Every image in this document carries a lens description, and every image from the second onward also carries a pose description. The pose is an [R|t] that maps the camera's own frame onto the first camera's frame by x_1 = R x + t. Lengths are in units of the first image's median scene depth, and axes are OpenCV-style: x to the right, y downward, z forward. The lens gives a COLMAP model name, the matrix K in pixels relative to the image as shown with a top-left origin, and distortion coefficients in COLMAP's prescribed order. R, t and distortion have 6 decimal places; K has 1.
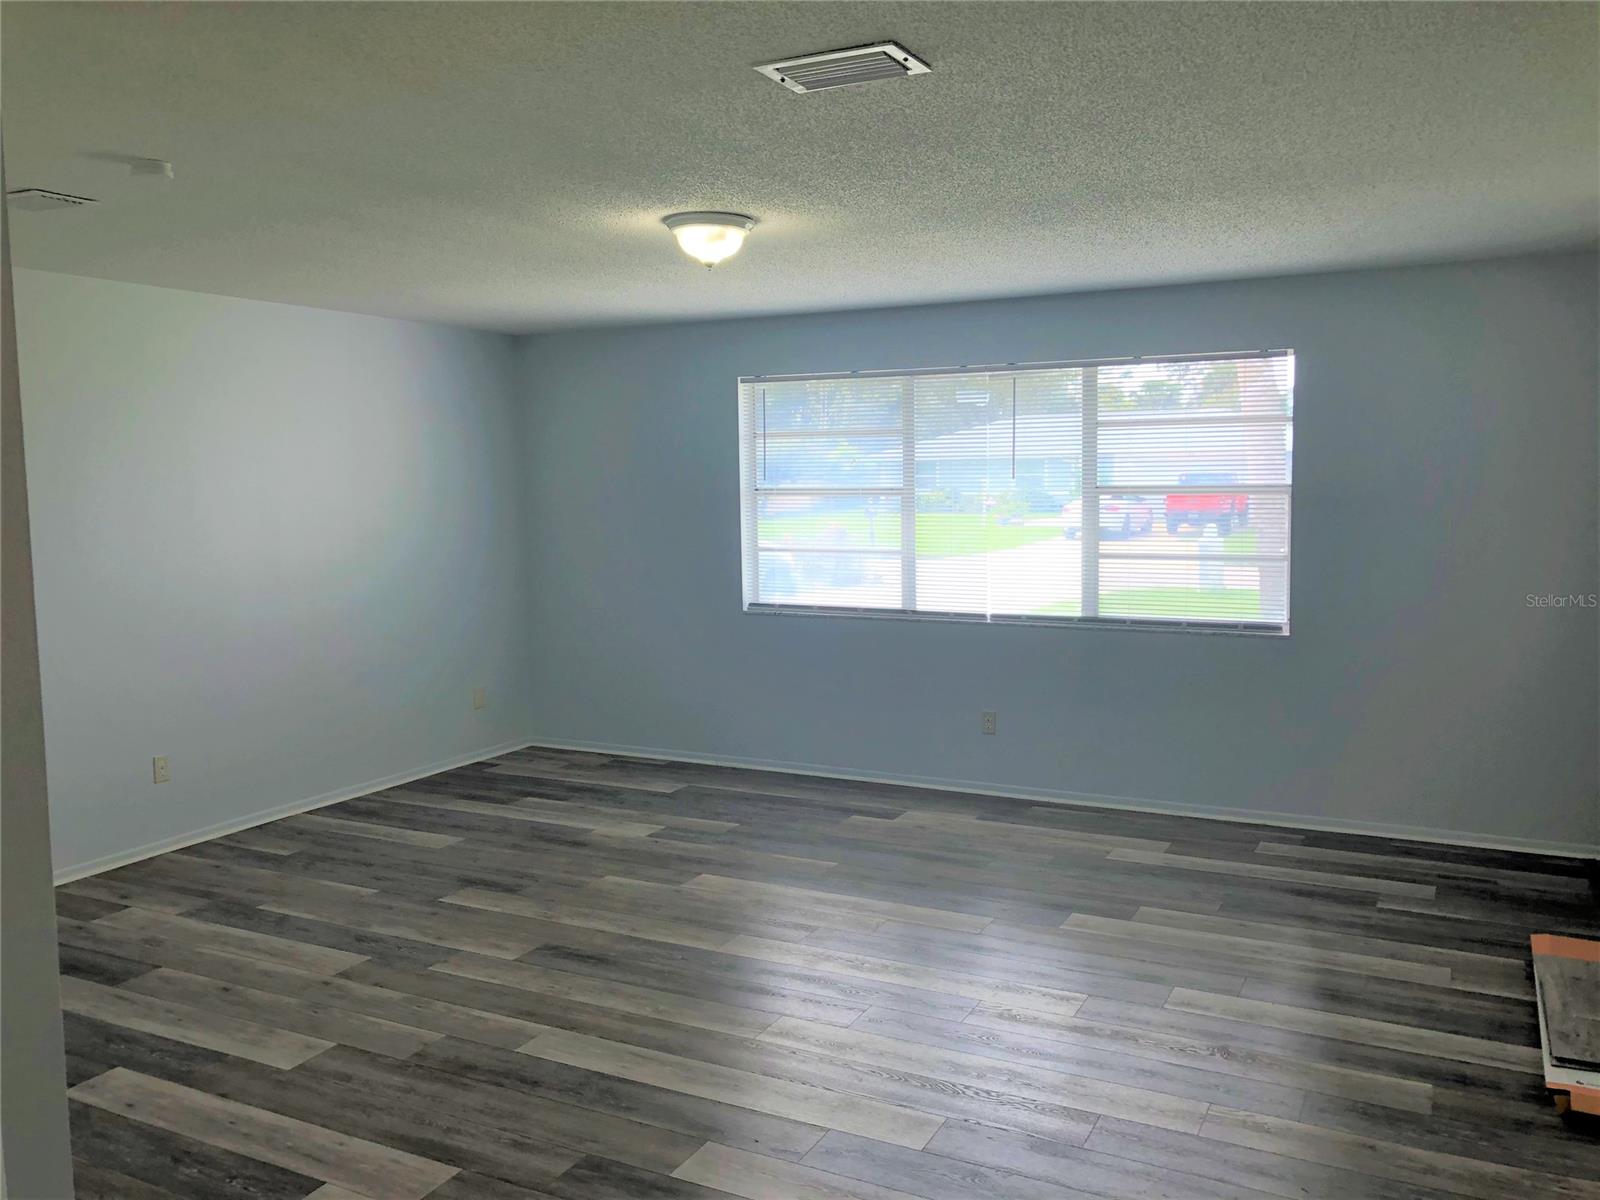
lens RADIAL K [[1304.5, 0, 804.3], [0, 1304.5, 584.9], [0, 0, 1]] dist [0.063099, -0.067540]
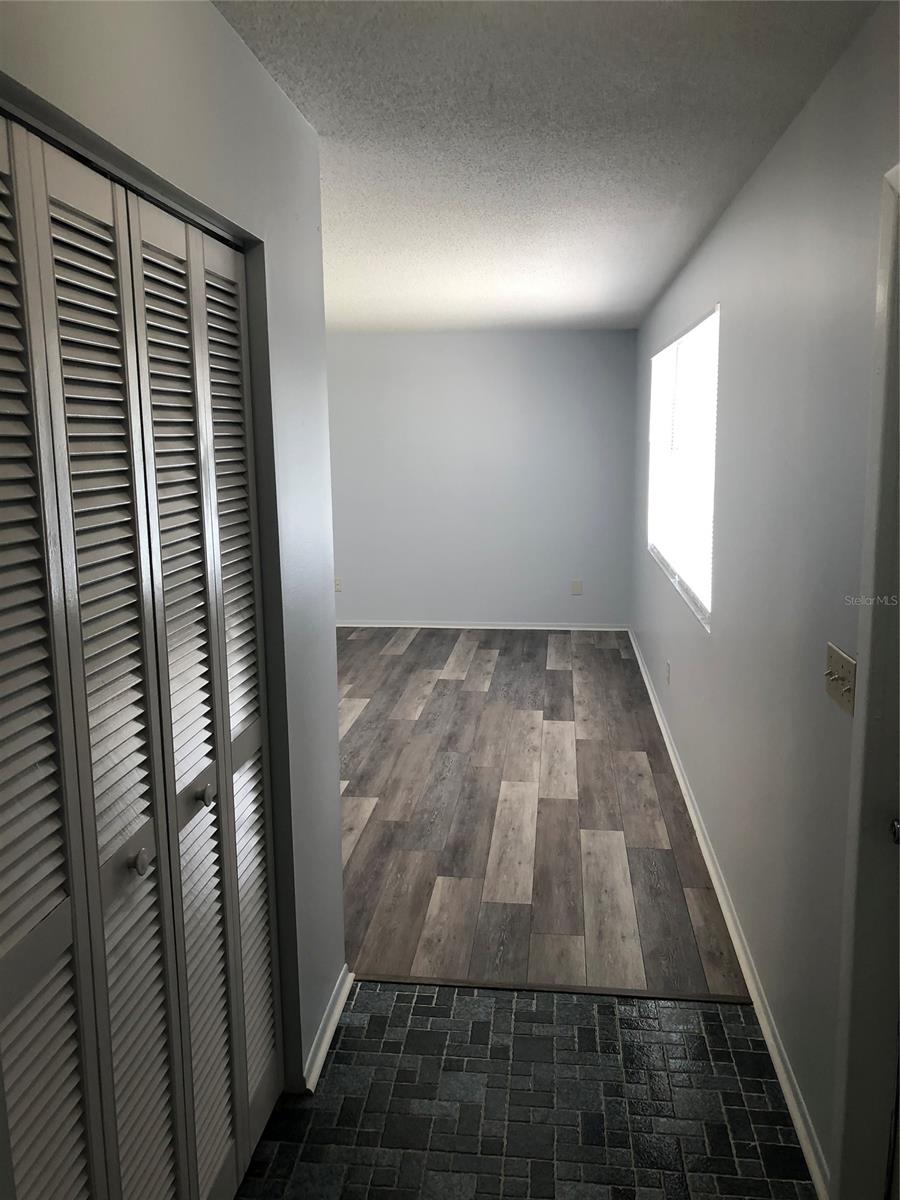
lens RADIAL K [[978.4, 0, 450.0], [0, 978.4, 600.0], [0, 0, 1]] dist [0.063099, -0.067540]
pose [[0.351718, 0.165350, -0.921387, 0.906433], [-0.070214, 0.986163, 0.150172, -0.071201], [0.933469, 0.011877, 0.358461, 0.590837]]
